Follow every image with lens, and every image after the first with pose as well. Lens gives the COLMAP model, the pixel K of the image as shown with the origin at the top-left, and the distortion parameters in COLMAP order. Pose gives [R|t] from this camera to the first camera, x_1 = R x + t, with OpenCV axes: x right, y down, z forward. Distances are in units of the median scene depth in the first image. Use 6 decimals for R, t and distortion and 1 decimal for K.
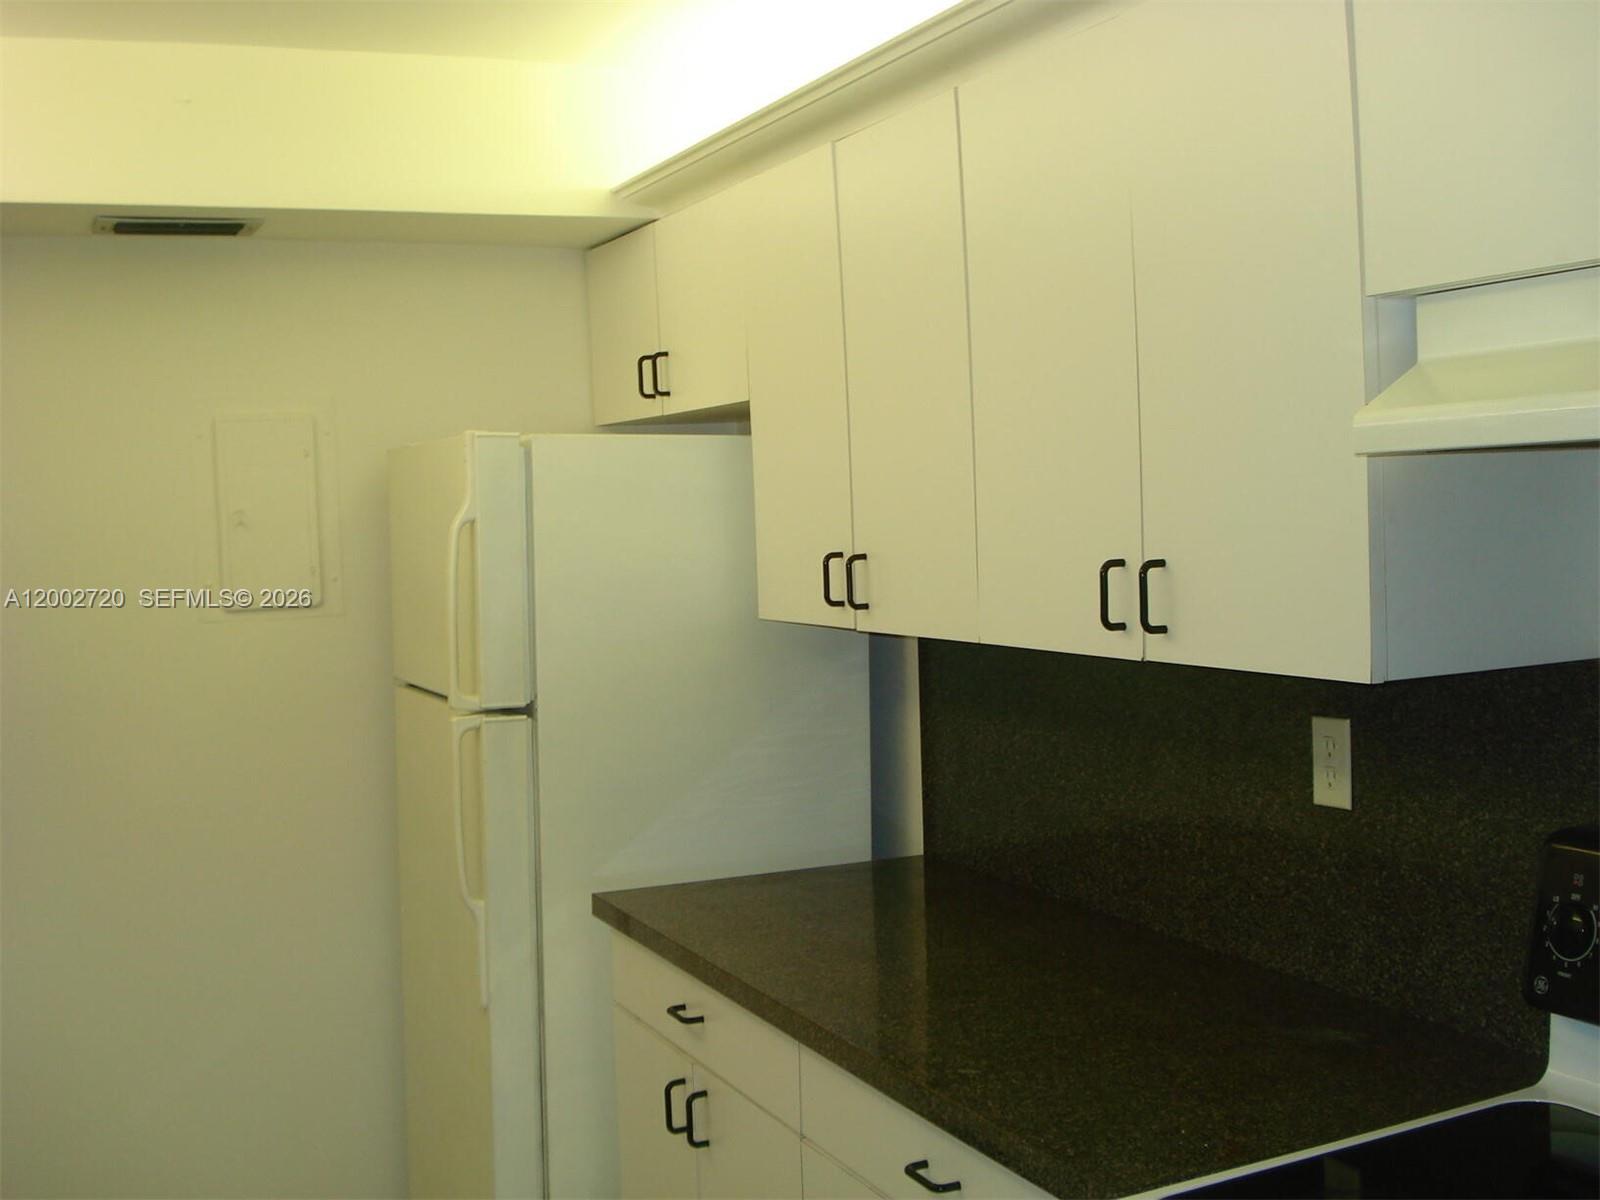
lens RADIAL K [[1782.9, 0, 794.9], [0, 1782.9, 635.3], [0, 0, 1]] dist [-0.030992, -0.237003]
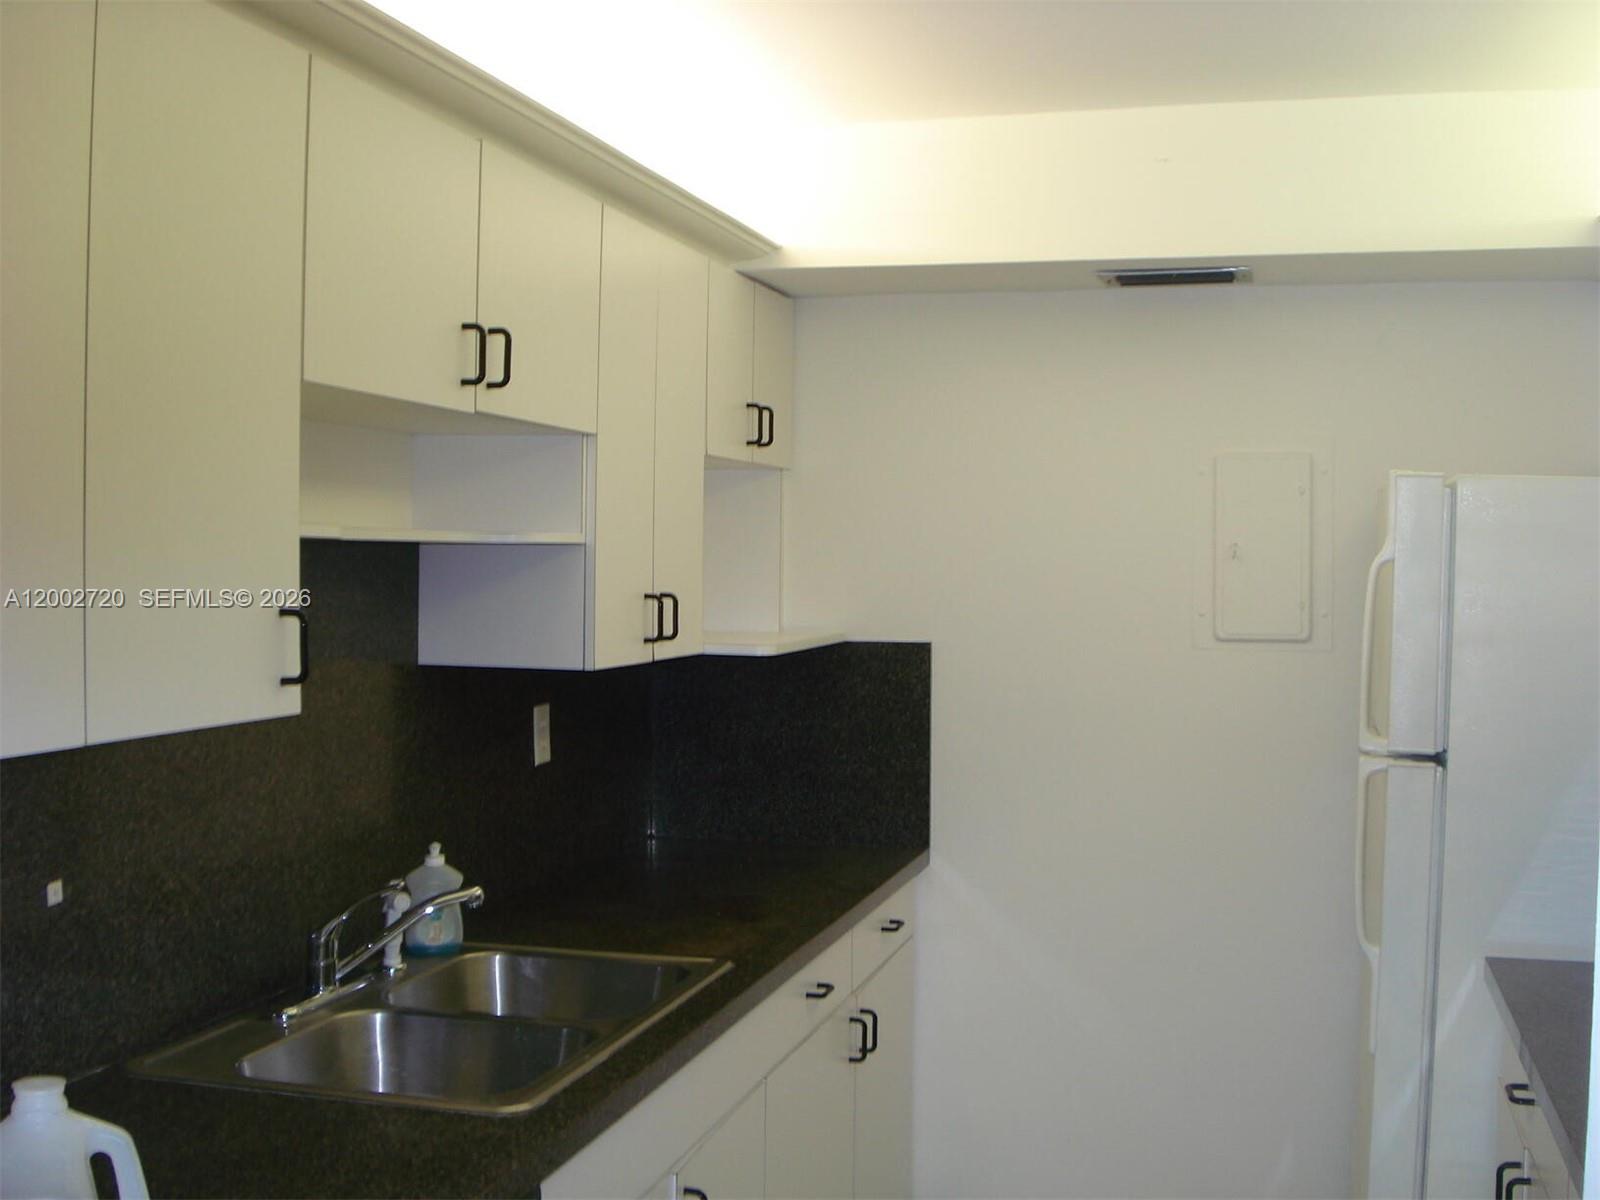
lens RADIAL K [[1782.9, 0, 794.9], [0, 1782.9, 635.3], [0, 0, 1]] dist [-0.030992, -0.237003]
pose [[0.759308, 0.066742, -0.647300, 0.201434], [-0.082124, 0.996601, 0.006424, -0.002272], [0.645529, 0.048281, 0.762208, 0.036658]]
